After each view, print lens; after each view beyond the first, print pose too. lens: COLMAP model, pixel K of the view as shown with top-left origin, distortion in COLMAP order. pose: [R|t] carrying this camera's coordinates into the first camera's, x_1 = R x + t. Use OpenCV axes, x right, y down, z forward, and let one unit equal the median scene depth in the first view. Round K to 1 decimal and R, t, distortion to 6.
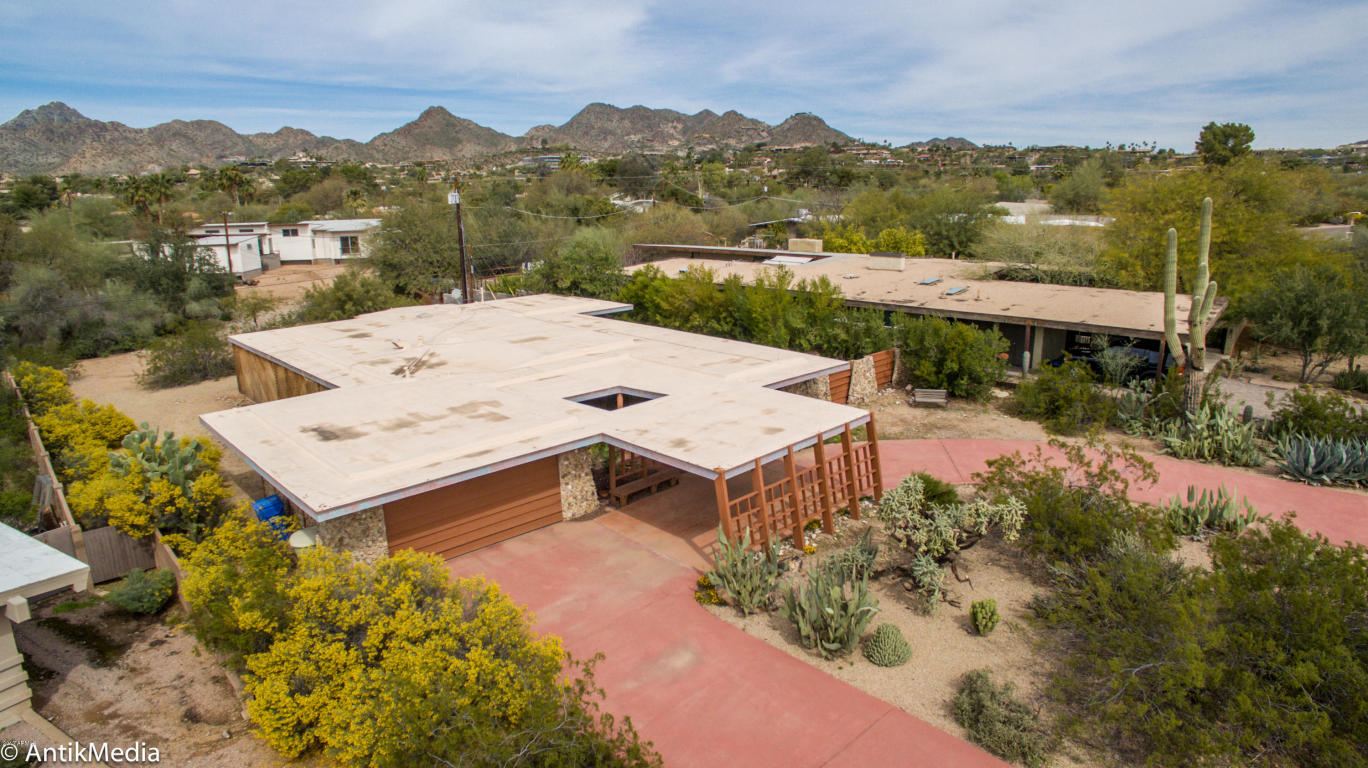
lens RADIAL K [[789.4, 0, 674.7], [0, 789.4, 388.8], [0, 0, 1]] dist [-0.123658, 0.086313]
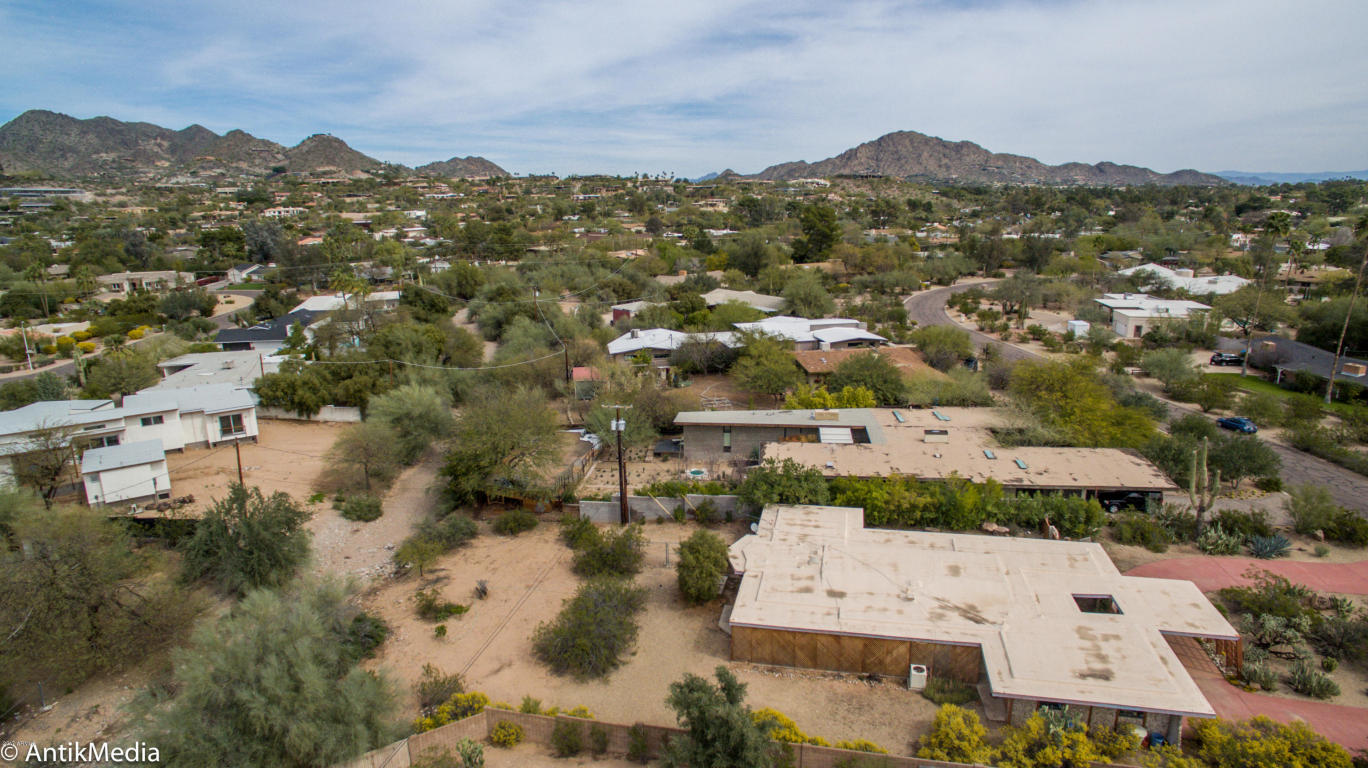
lens RADIAL K [[789.4, 0, 674.7], [0, 789.4, 388.8], [0, 0, 1]] dist [-0.123658, 0.086313]
pose [[0.832647, -0.132414, 0.537742, -0.058105], [0.142807, 0.989494, 0.022529, -0.021777], [-0.535075, 0.058034, 0.842809, -0.001872]]
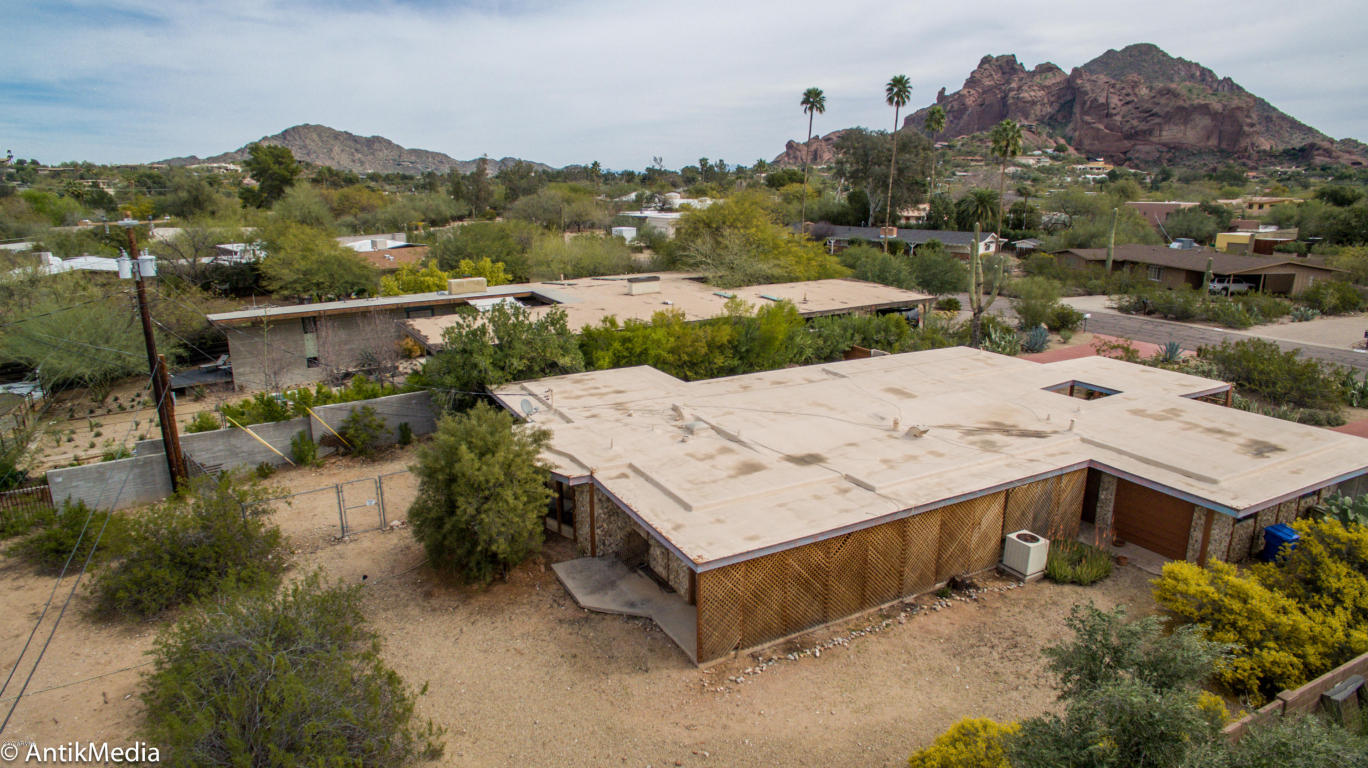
lens RADIAL K [[789.4, 0, 674.7], [0, 789.4, 388.8], [0, 0, 1]] dist [-0.123658, 0.086313]
pose [[0.275737, -0.228661, 0.933640, -0.045920], [0.243110, 0.956305, 0.162413, -0.011528], [-0.929982, 0.182194, 0.319279, 0.037735]]
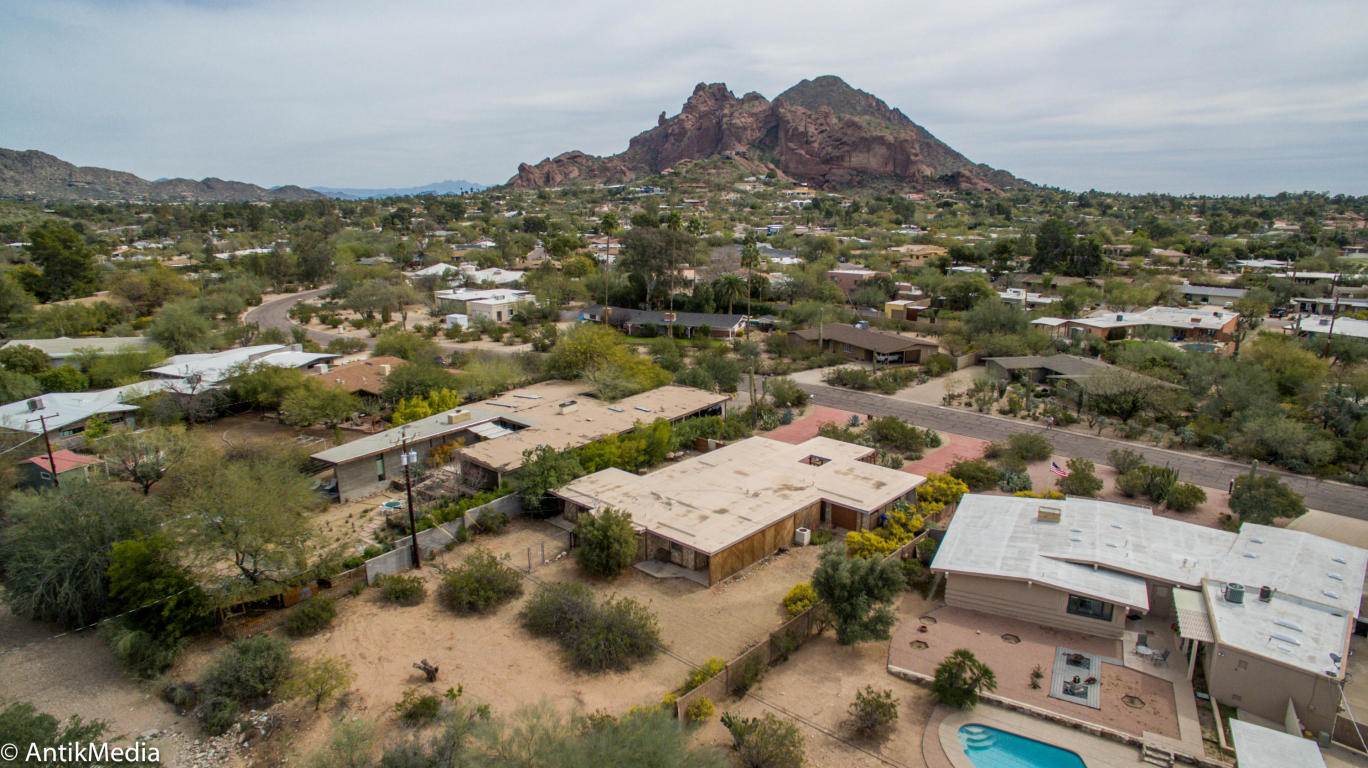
lens RADIAL K [[789.4, 0, 674.7], [0, 789.4, 388.8], [0, 0, 1]] dist [-0.123658, 0.086313]
pose [[-0.054134, -0.220816, 0.973812, -0.089936], [0.260220, 0.938424, 0.227257, -0.033066], [-0.964031, 0.265707, 0.006660, 0.043803]]
